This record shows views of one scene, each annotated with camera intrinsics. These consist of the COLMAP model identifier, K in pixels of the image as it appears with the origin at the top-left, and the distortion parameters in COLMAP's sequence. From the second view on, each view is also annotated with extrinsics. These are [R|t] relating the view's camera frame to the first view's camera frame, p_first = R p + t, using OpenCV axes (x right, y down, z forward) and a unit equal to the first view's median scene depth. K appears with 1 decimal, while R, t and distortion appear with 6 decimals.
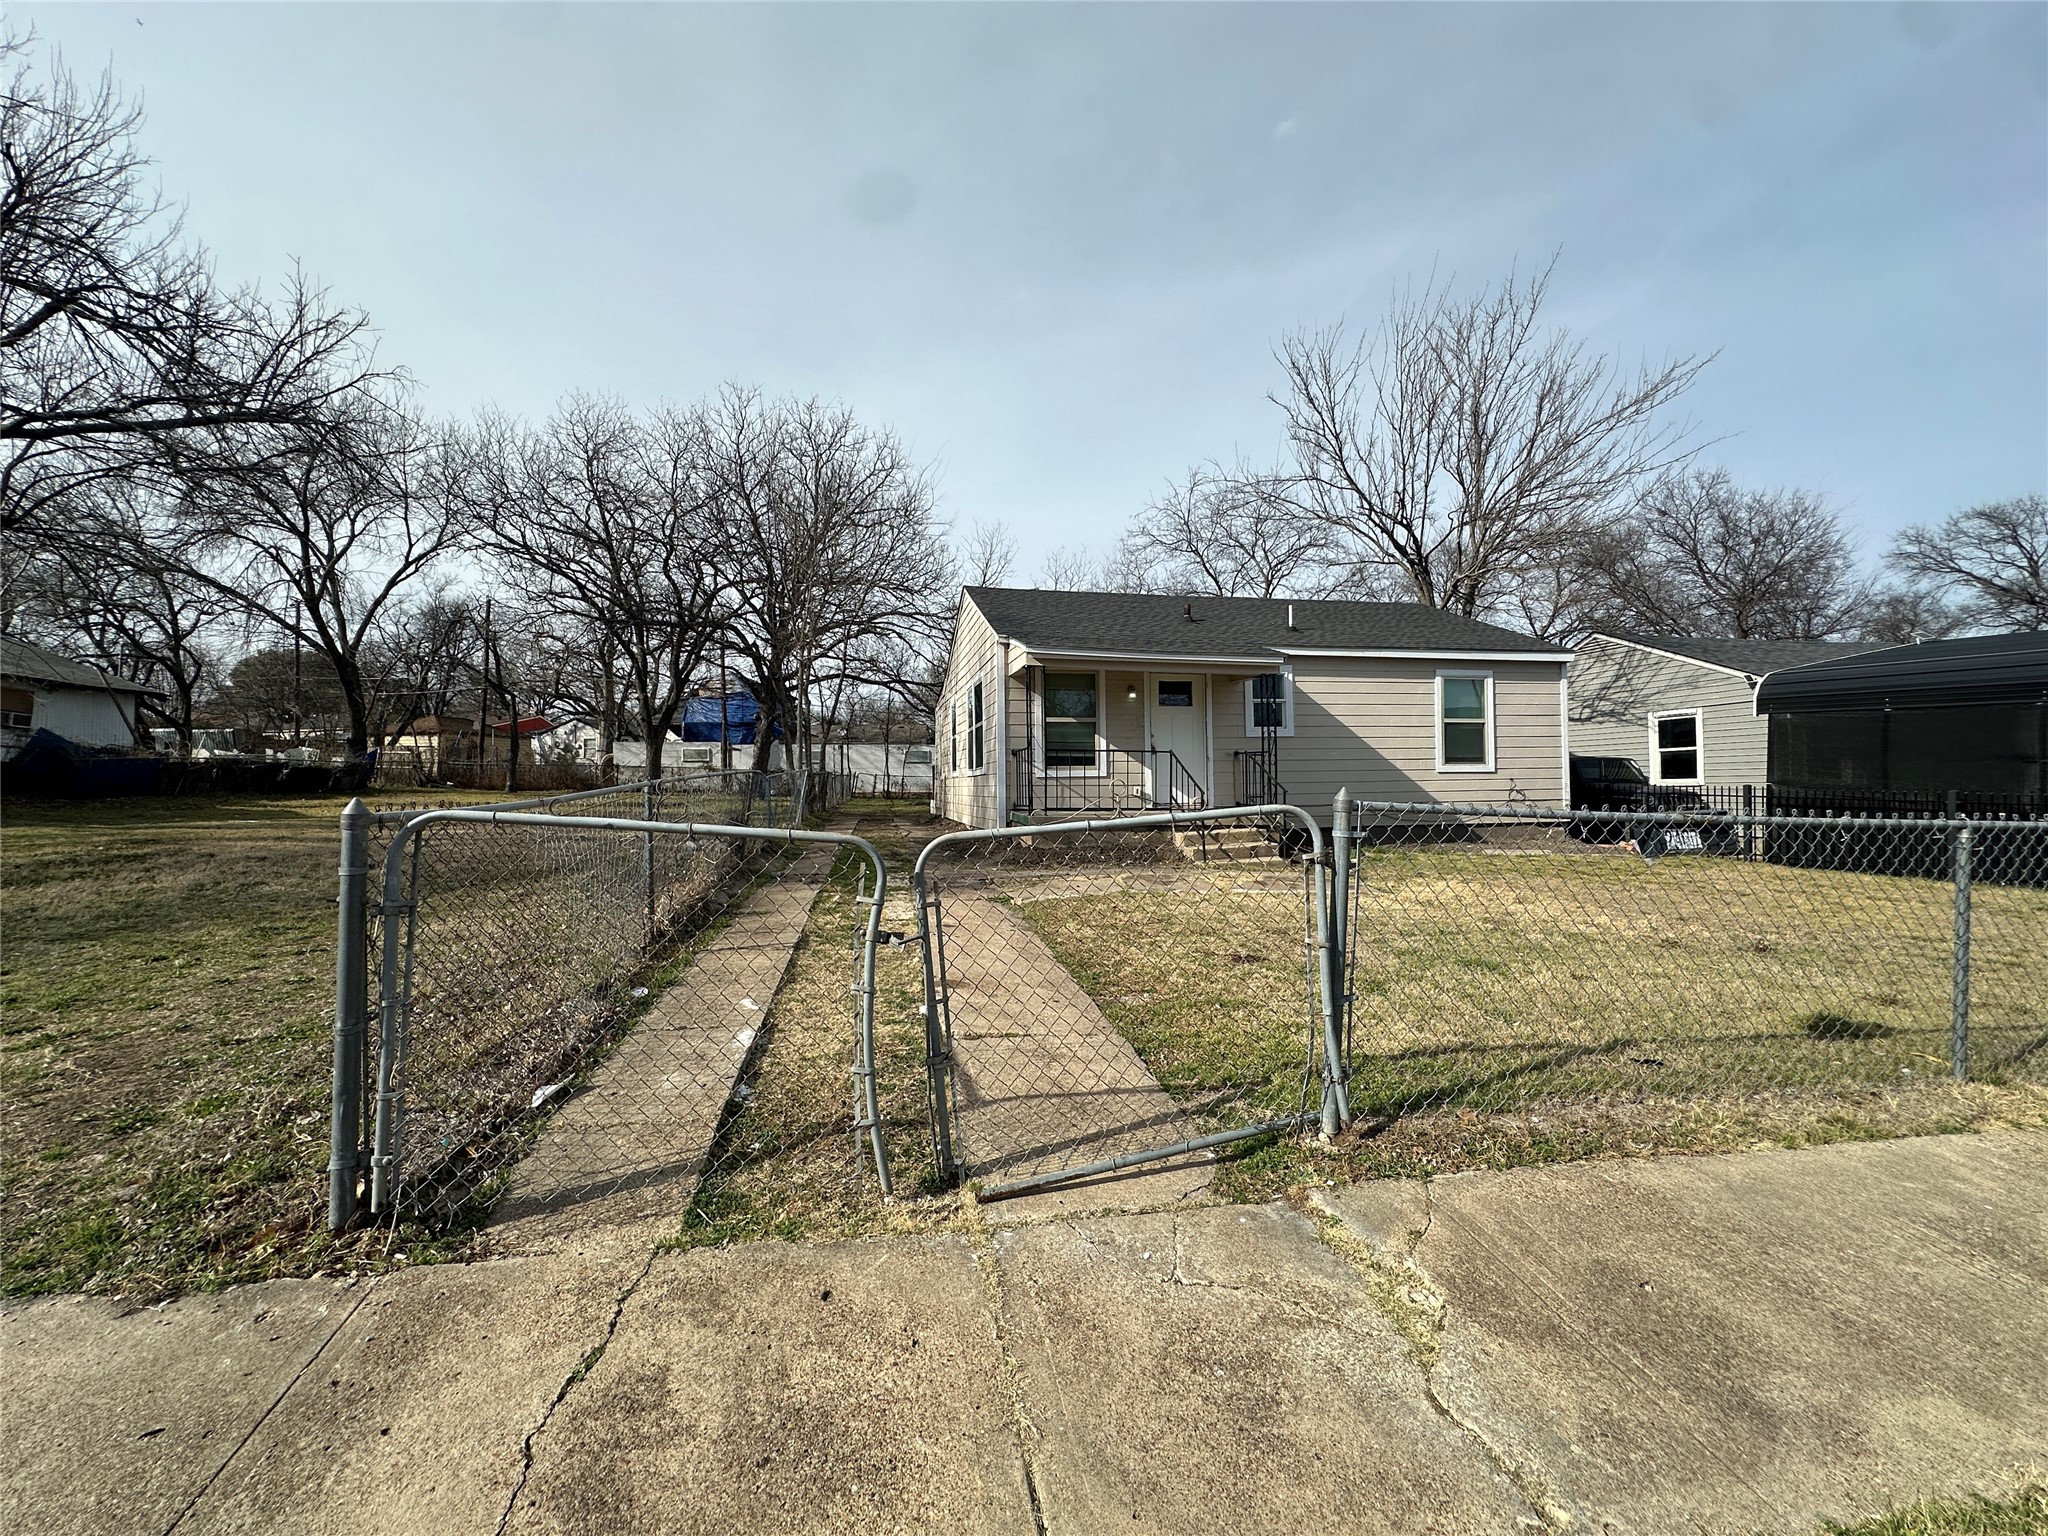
lens RADIAL K [[820.5, 0, 1024.0], [0, 820.5, 768.0], [0, 0, 1]] dist [-0.000549, 0.000257]
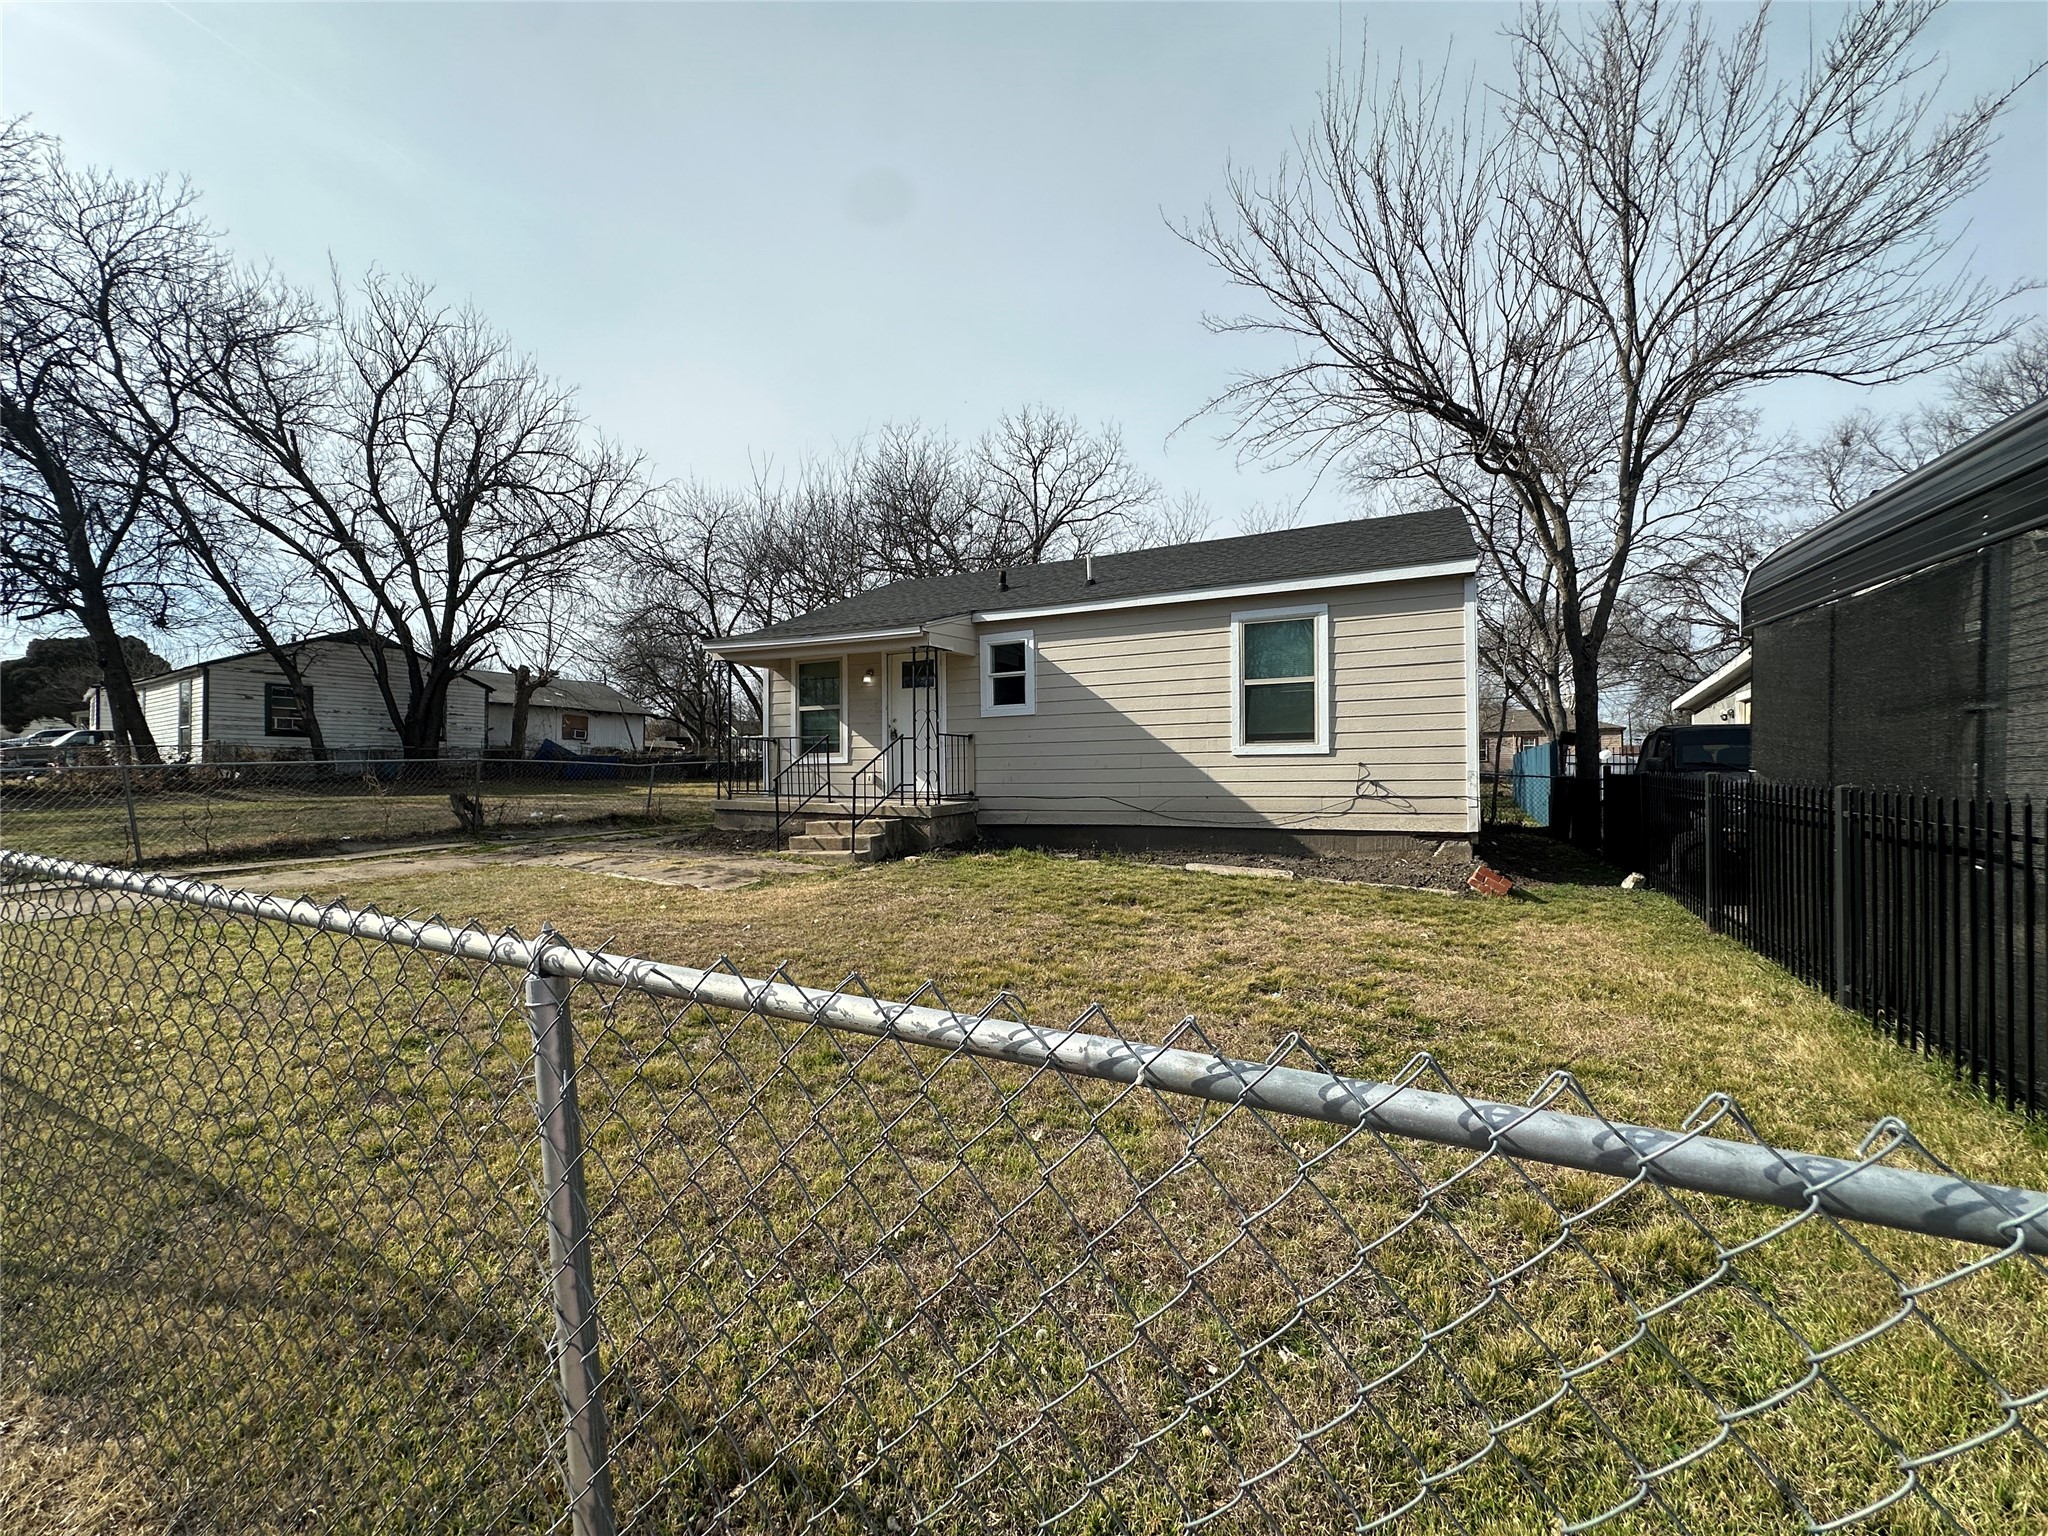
lens RADIAL K [[817.6, 0, 1018.0], [0, 817.6, 768.0], [0, 0, 1]] dist [-0.000647, -0.000038]
pose [[0.786573, -0.000984, -0.617496, 0.758657], [0.009246, 0.999905, 0.010184, 0.006875], [0.617428, -0.013720, 0.786508, 0.302692]]
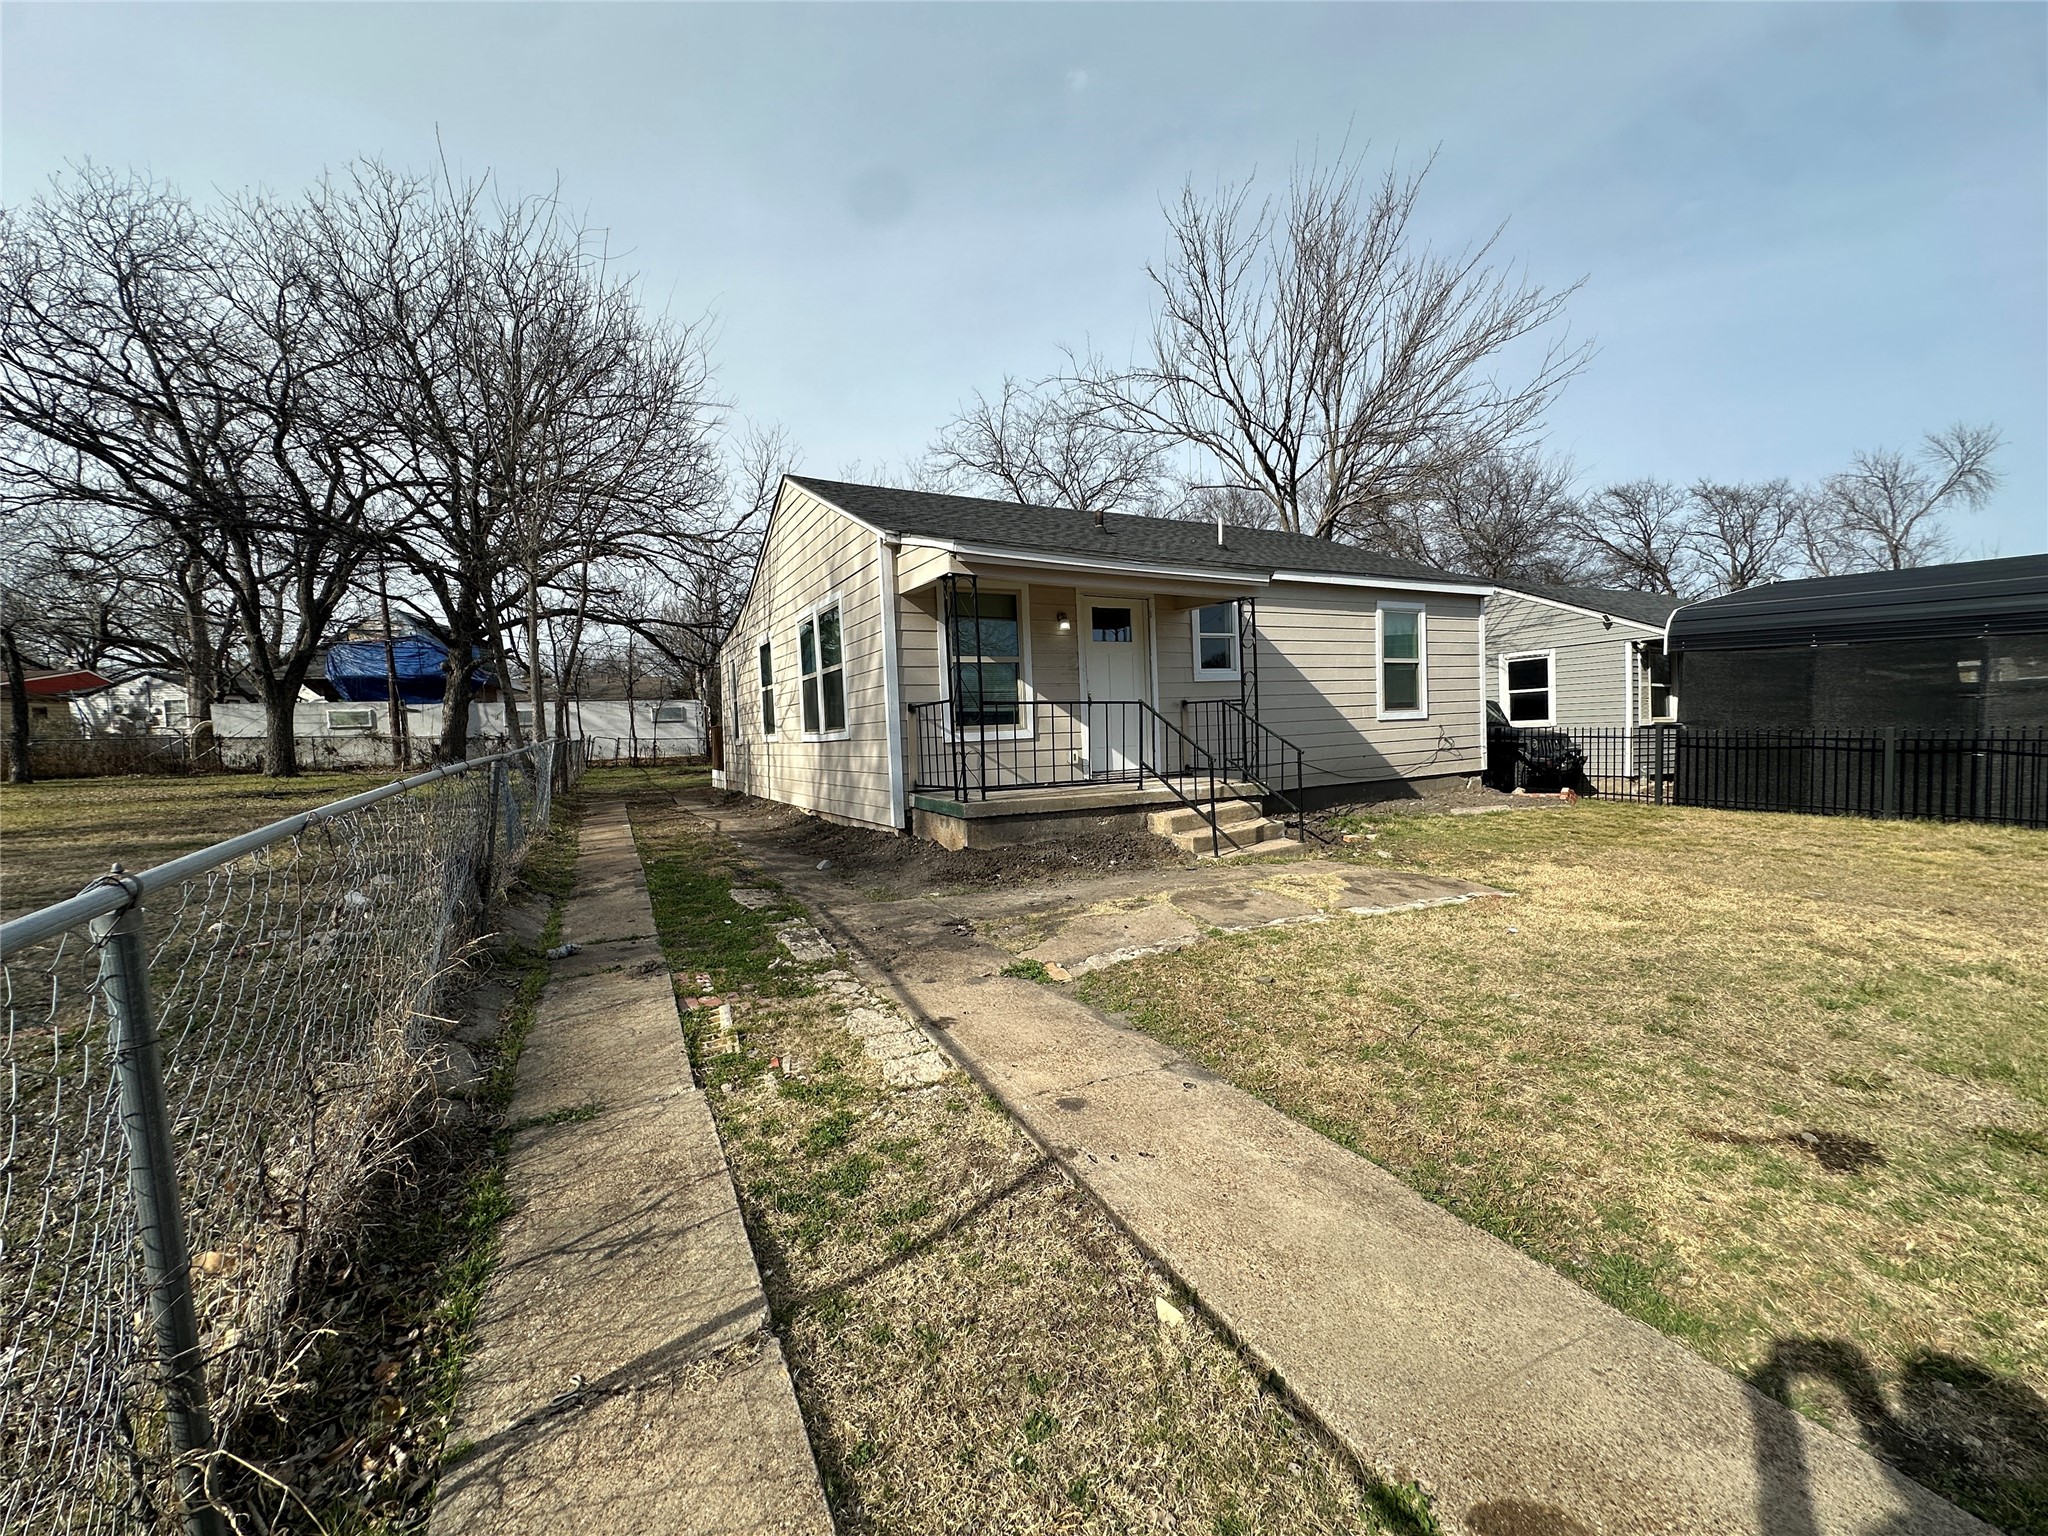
lens RADIAL K [[820.5, 0, 1024.0], [0, 820.5, 768.0], [0, 0, 1]] dist [-0.000549, 0.000257]
pose [[0.952950, -0.042808, 0.300089, -0.109845], [0.025145, 0.997730, 0.062478, -0.007728], [-0.302082, -0.051992, 0.951863, 0.270320]]
